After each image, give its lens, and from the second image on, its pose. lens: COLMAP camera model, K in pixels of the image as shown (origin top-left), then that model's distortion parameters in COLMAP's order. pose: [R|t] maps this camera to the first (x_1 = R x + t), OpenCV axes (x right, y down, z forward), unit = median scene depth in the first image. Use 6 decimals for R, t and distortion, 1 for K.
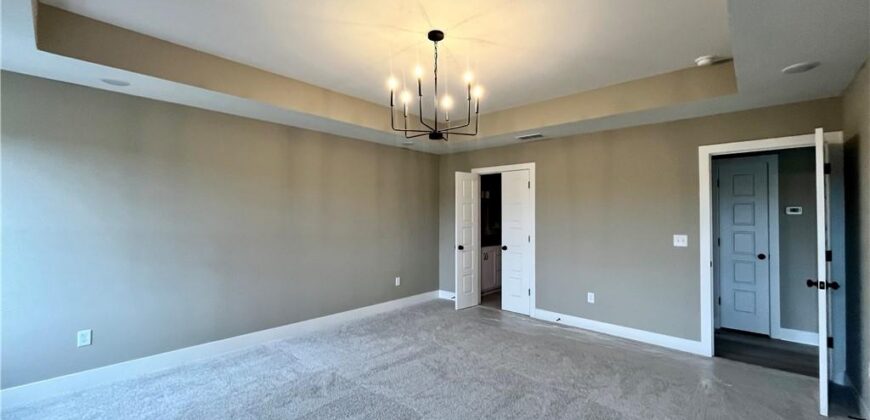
lens RADIAL K [[351.5, 0, 435.0], [0, 351.5, 210.0], [0, 0, 1]] dist [-0.000988, -0.000149]
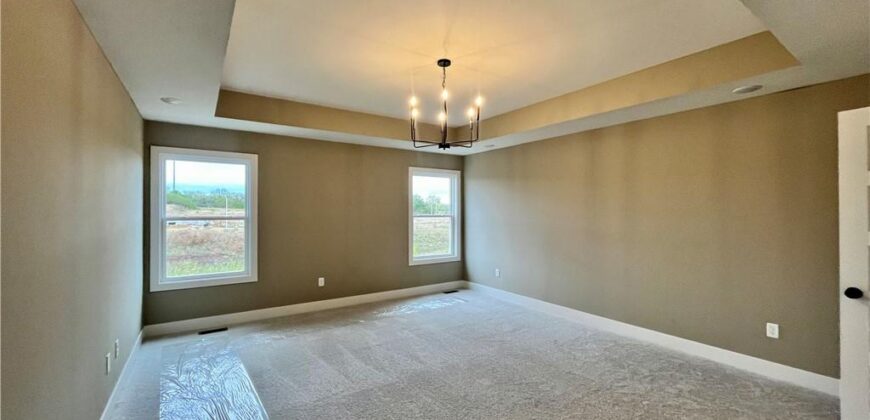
lens RADIAL K [[323.0, 0, 411.3], [0, 323.0, 210.6], [0, 0, 1]] dist [-0.000990, -0.000125]
pose [[-0.255880, -0.005959, -0.966690, 0.671730], [0.016294, 0.999812, -0.010477, 0.008126], [0.966571, -0.018432, -0.255735, 0.710993]]
